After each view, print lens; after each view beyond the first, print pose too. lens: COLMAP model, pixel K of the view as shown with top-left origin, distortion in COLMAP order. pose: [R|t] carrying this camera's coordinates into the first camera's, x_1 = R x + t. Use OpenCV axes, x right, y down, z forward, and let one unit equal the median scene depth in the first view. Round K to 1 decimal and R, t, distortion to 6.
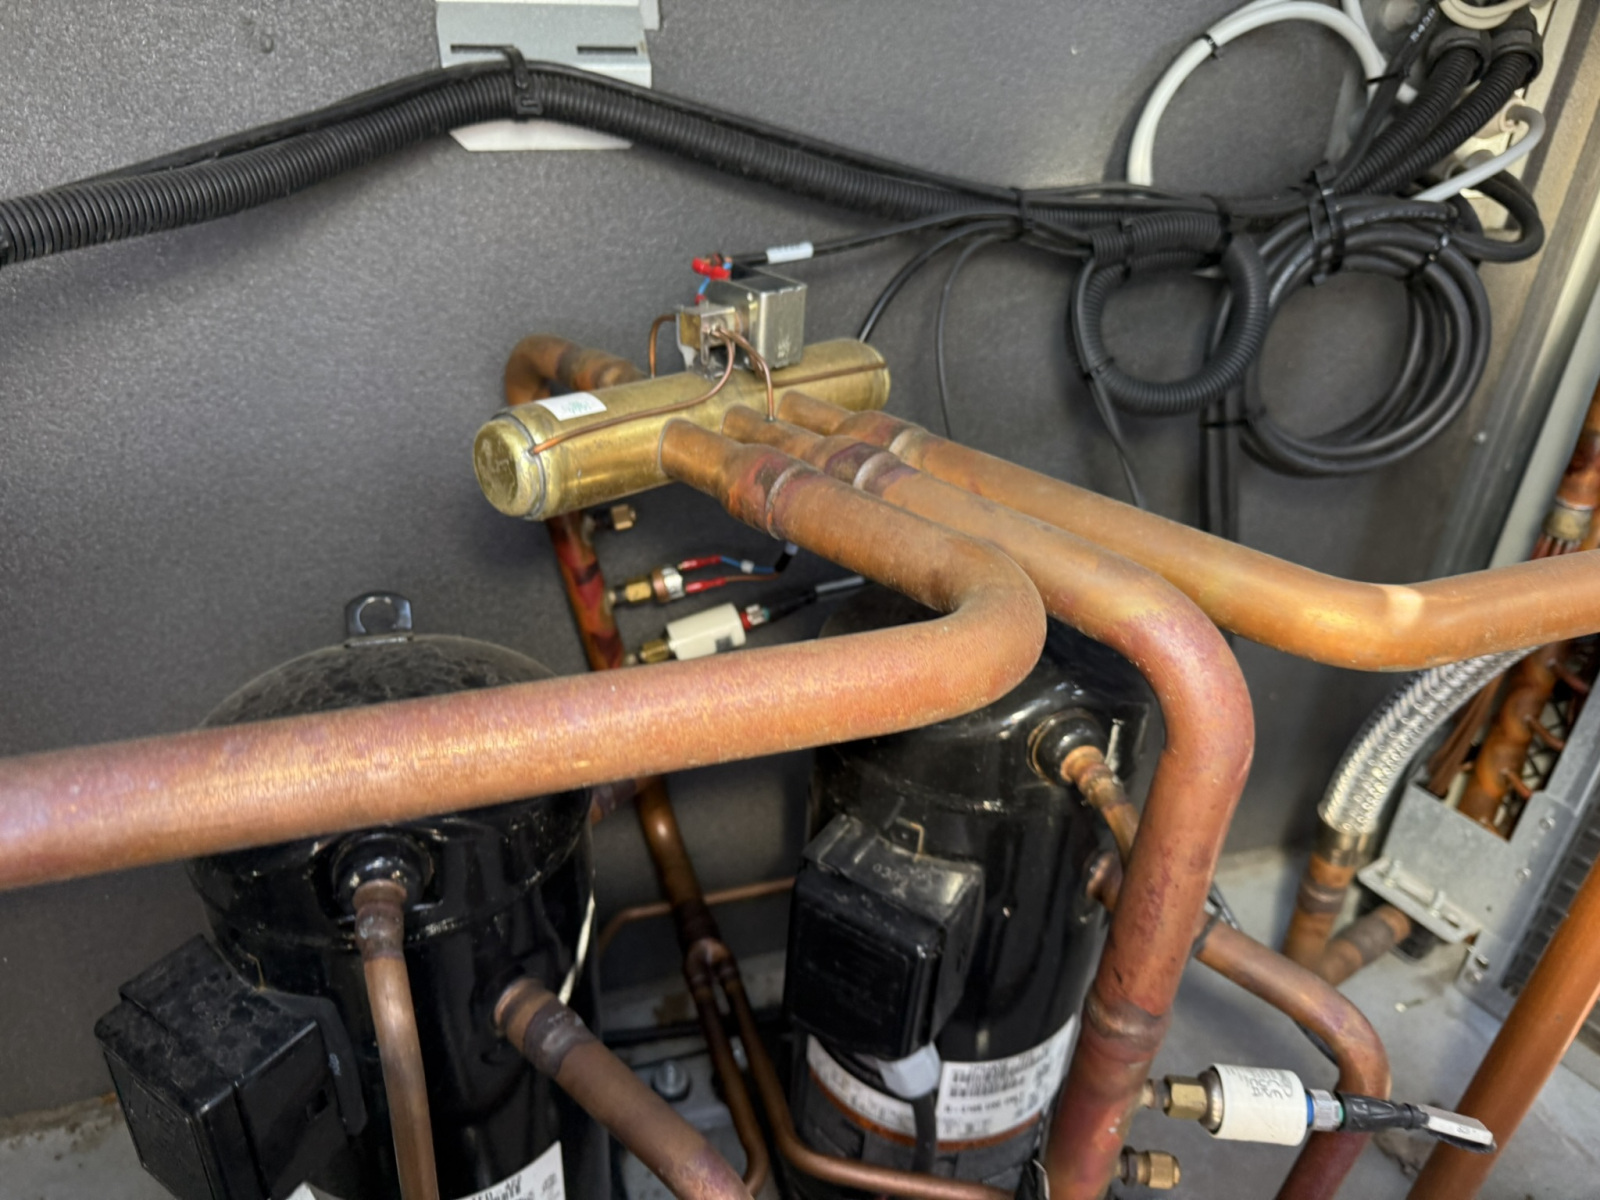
lens RADIAL K [[1149.0, 0, 793.2], [0, 1149.0, 606.8], [0, 0, 1]] dist [0.041663, -0.064663]
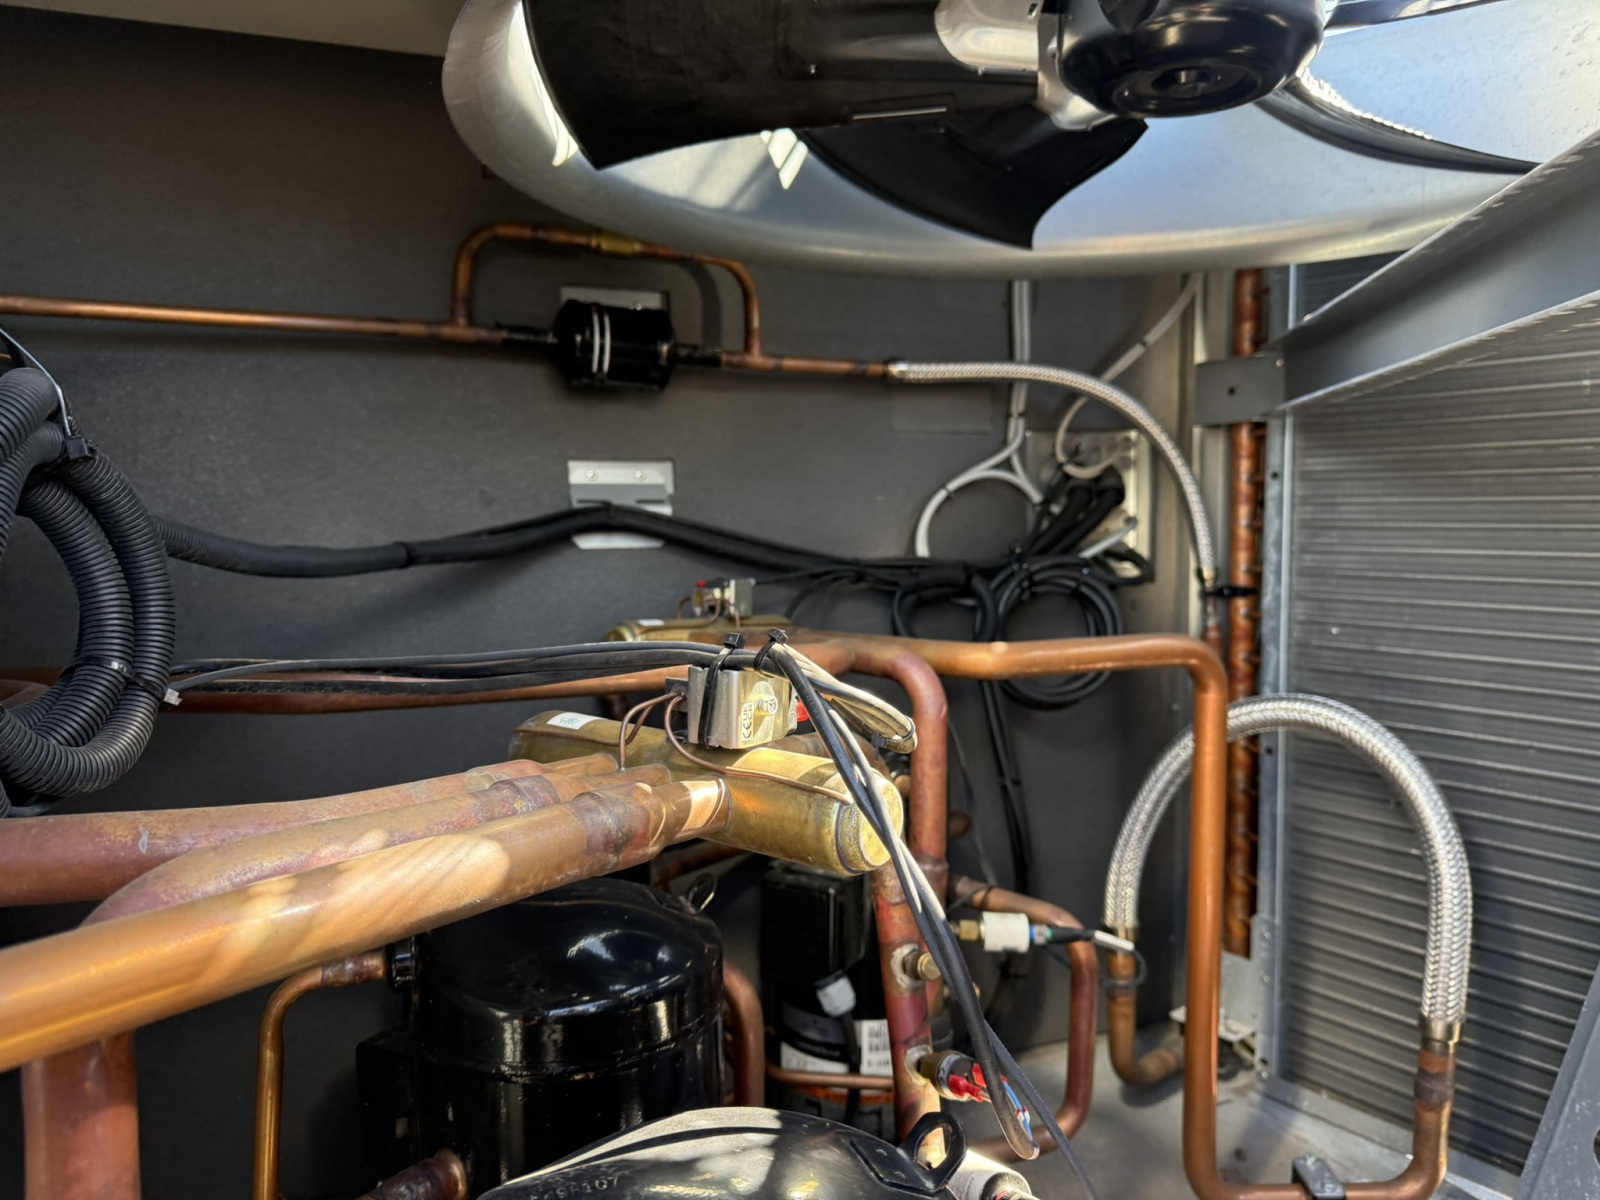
lens RADIAL K [[1149.0, 0, 805.4], [0, 1149.0, 607.3], [0, 0, 1]] dist [0.041663, -0.064663]
pose [[0.996563, -0.056681, 0.060416, -0.015495], [0.077321, 0.898203, -0.432726, 0.537297], [-0.029738, 0.435910, 0.899499, -0.696430]]
